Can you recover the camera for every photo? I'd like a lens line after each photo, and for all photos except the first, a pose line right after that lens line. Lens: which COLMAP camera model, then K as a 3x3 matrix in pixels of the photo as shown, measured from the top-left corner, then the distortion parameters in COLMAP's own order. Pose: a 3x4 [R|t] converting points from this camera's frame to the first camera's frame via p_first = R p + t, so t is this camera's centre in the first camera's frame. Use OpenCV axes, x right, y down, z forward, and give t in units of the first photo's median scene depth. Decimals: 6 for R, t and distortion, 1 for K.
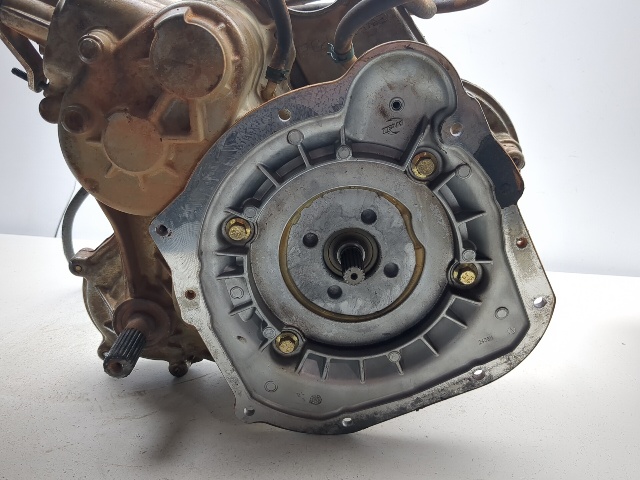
lens RADIAL K [[529.0, 0, 320.0], [0, 529.0, 240.0], [0, 0, 1]] dist [0.003440, -0.010784]
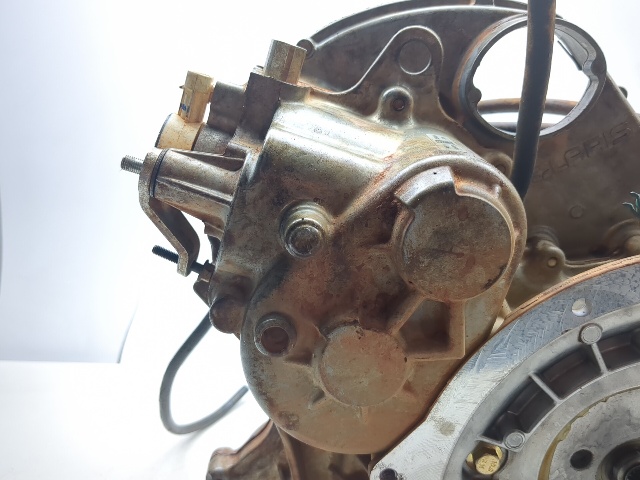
lens RADIAL K [[529.0, 0, 320.0], [0, 529.0, 240.0], [0, 0, 1]] dist [0.003440, -0.010784]
pose [[0.997525, -0.066378, -0.023183, -0.382554], [0.063722, 0.992853, -0.100905, -0.278623], [0.029715, 0.099178, 0.994626, 0.323088]]
